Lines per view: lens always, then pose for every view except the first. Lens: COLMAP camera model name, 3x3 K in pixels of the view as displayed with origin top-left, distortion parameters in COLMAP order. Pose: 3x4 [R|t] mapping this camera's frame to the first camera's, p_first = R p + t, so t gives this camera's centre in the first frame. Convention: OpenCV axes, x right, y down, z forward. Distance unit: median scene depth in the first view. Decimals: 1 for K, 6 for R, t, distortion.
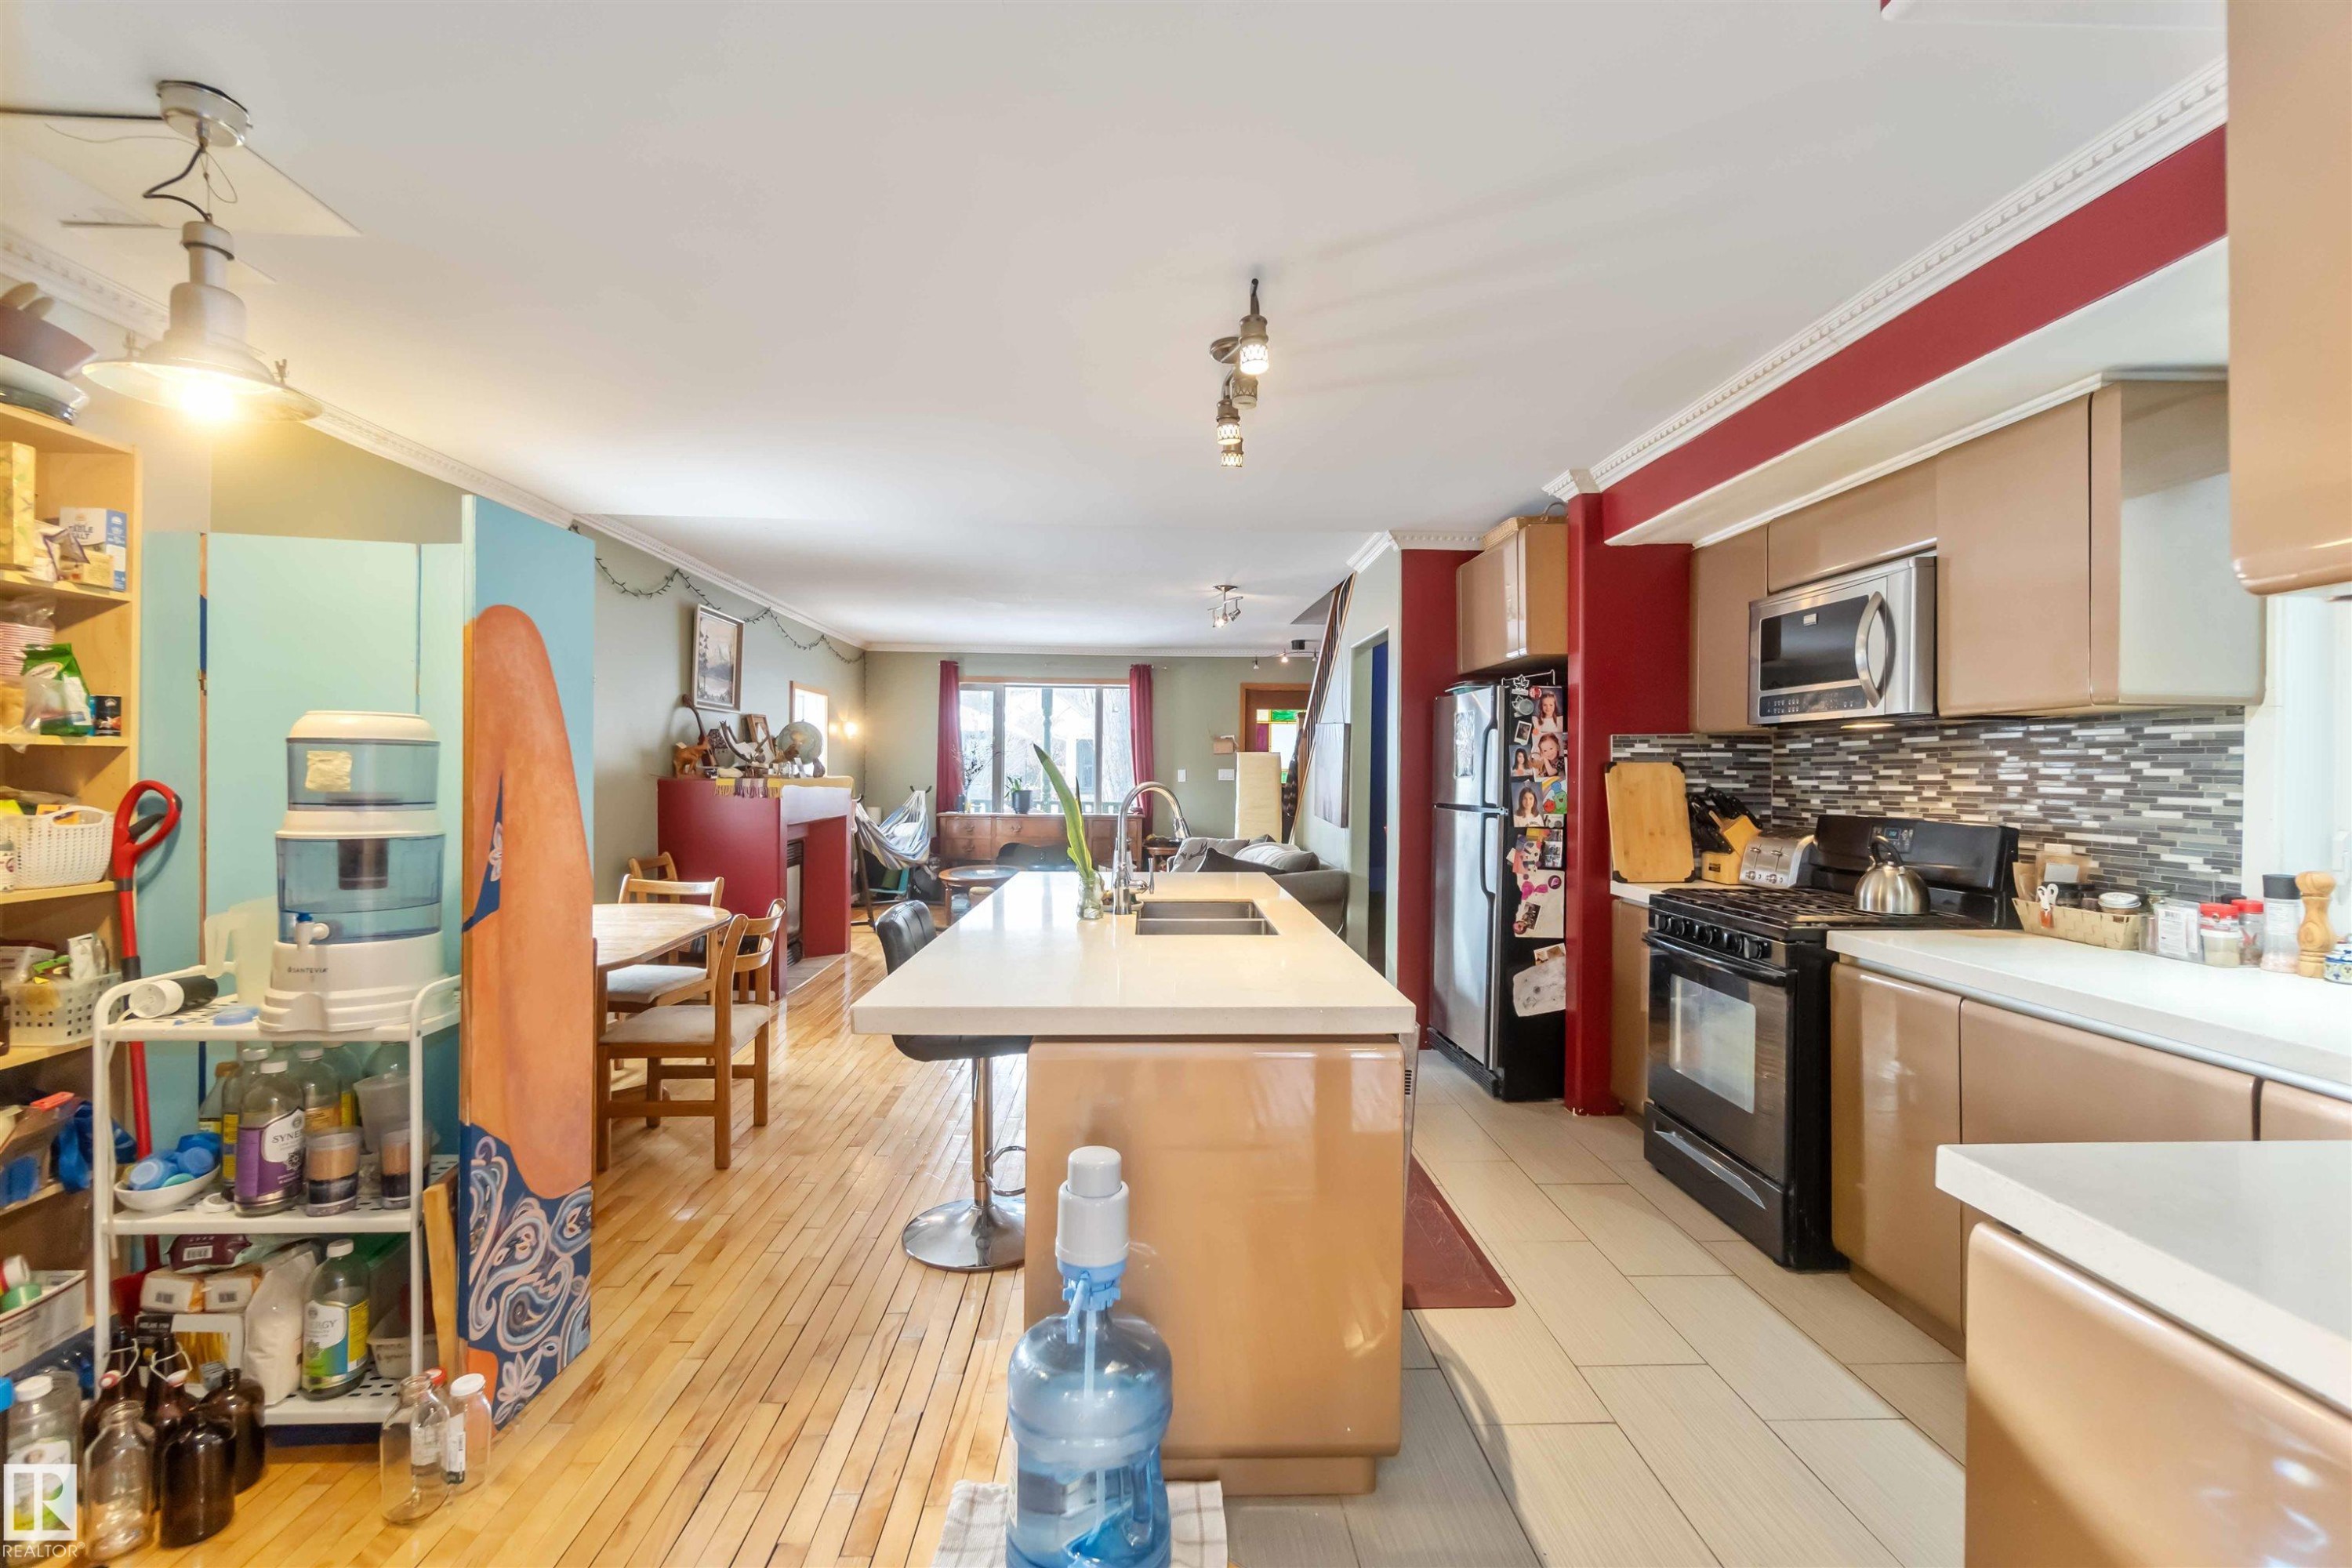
lens RADIAL K [[1032.3, 0, 1164.4], [0, 1032.3, 773.6], [0, 0, 1]] dist [-0.003281, 0.000085]
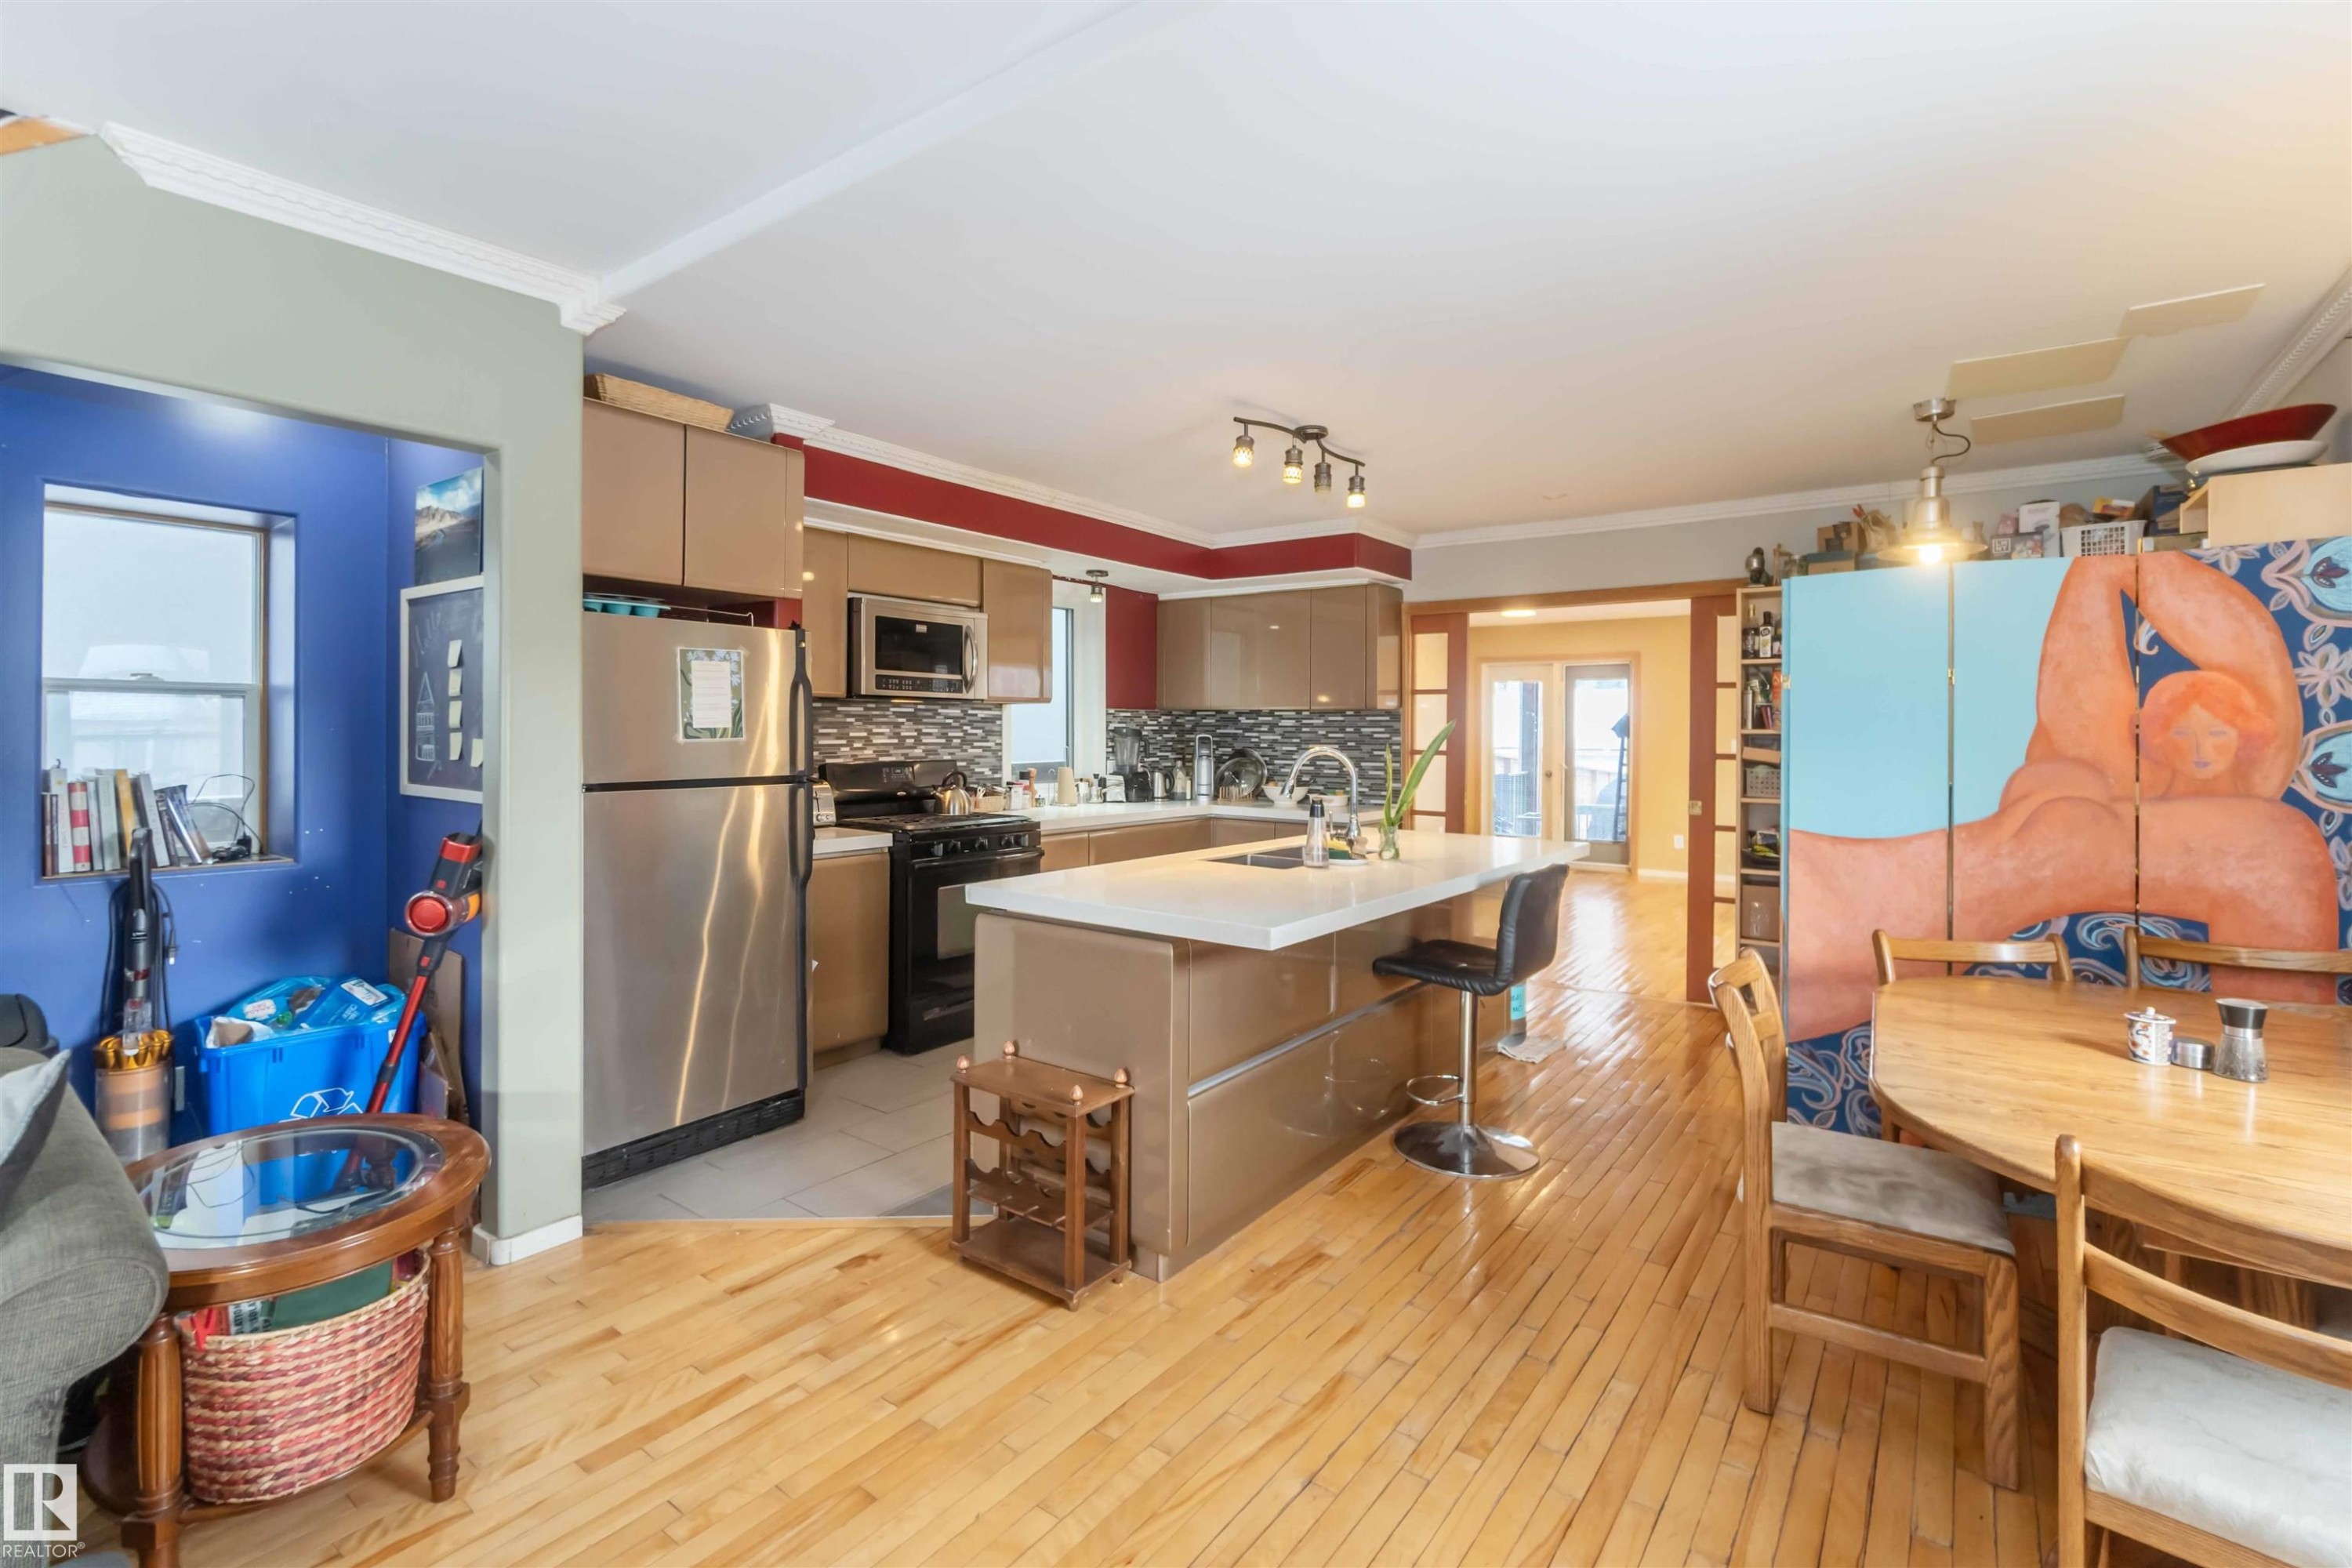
lens RADIAL K [[1063.1, 0, 1161.5], [0, 1063.1, 736.5], [0, 0, 1]] dist [-0.001024, 0.000228]
pose [[-0.778381, -0.014938, 0.627614, -0.467863], [-0.010361, 0.999886, 0.010949, -0.011720], [-0.627707, 0.002020, -0.778447, 1.551835]]
